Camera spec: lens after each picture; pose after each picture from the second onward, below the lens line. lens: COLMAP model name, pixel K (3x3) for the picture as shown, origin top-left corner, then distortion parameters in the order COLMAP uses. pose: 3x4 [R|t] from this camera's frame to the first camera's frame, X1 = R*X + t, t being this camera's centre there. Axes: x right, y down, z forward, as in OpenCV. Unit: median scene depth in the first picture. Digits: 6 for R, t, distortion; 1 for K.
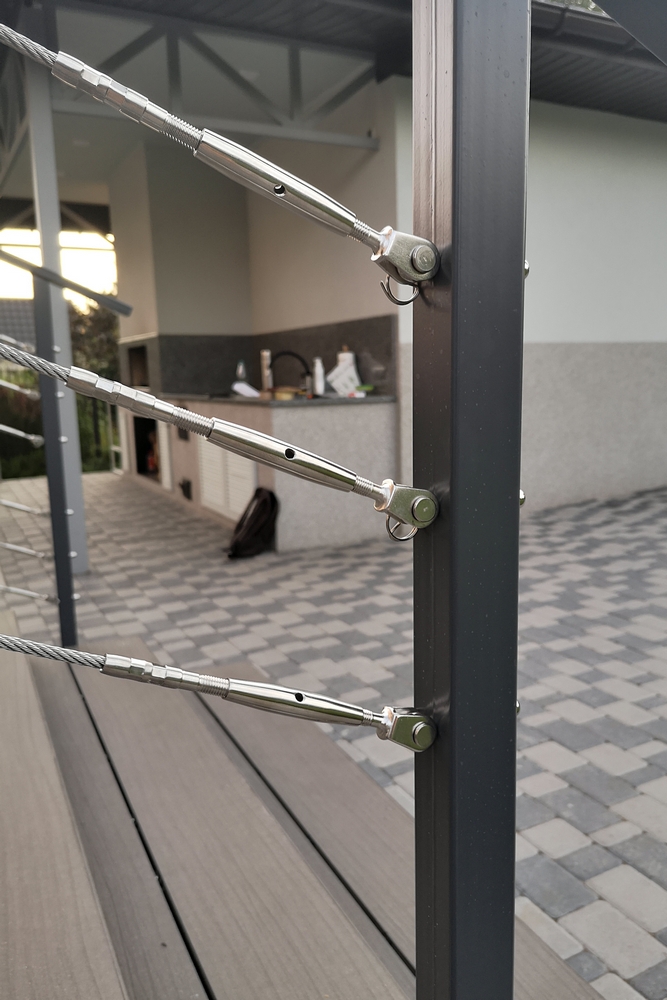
lens RADIAL K [[794.1, 0, 365.8], [0, 794.1, 502.4], [0, 0, 1]] dist [0.025334, -0.005839]
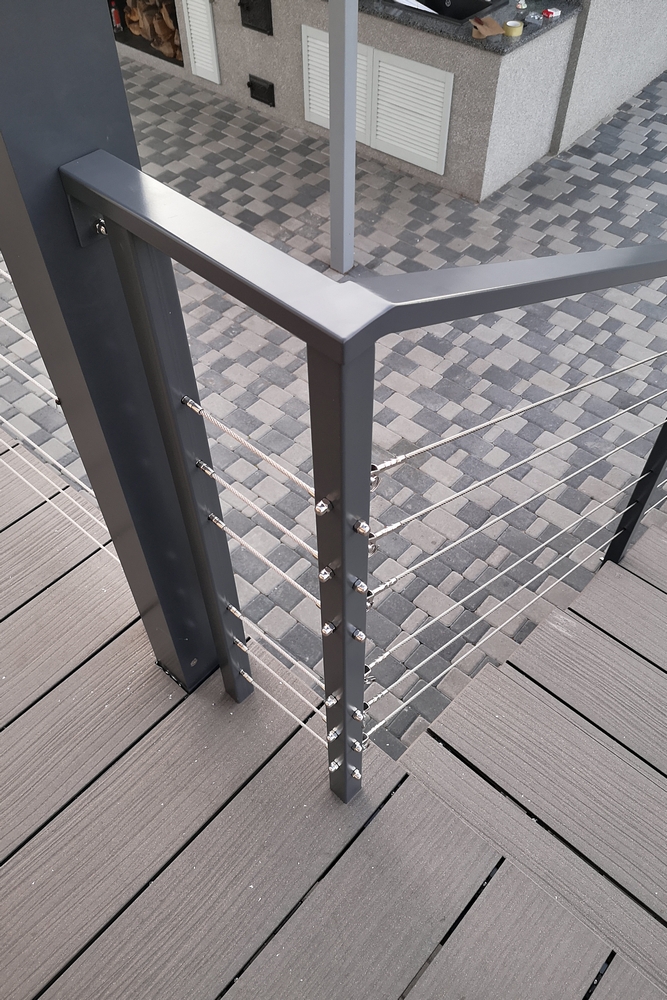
lens RADIAL K [[779.4, 0, 369.7], [0, 779.4, 499.6], [0, 0, 1]] dist [0.047630, -0.004151]
pose [[0.933215, -0.259854, 0.248163, -0.721860], [0.040550, 0.762403, 0.645831, -0.375764], [-0.357022, -0.592636, 0.722023, 0.065309]]
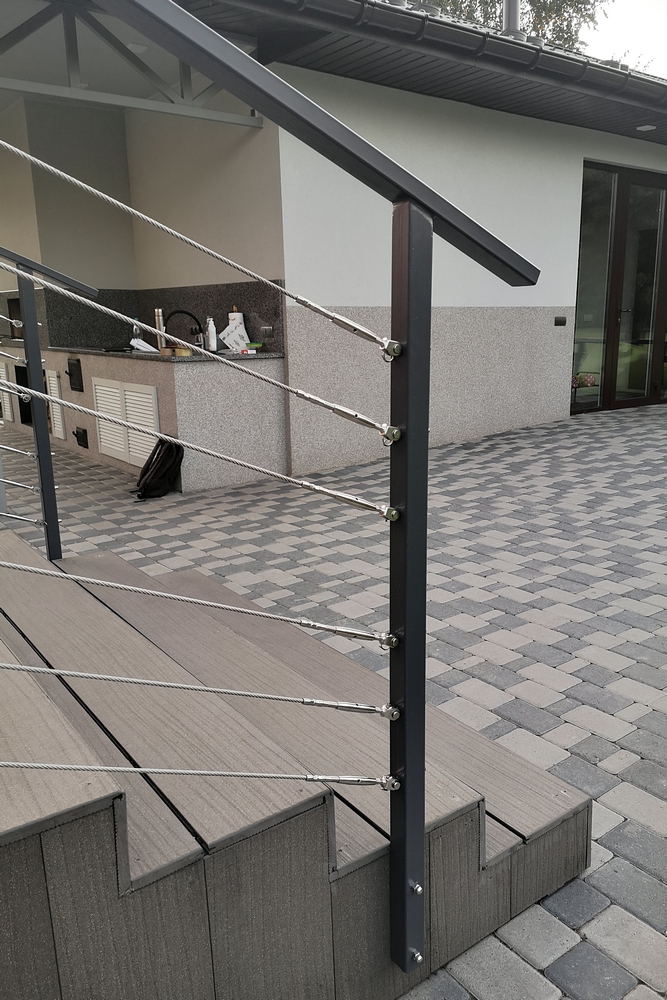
lens RADIAL K [[779.4, 0, 369.7], [0, 779.4, 499.6], [0, 0, 1]] dist [0.047630, -0.004151]
pose [[0.984724, -0.024393, 0.172407, -0.047625], [0.013444, 0.997834, 0.064393, 0.005654], [-0.173604, -0.061092, 0.982919, -0.163632]]
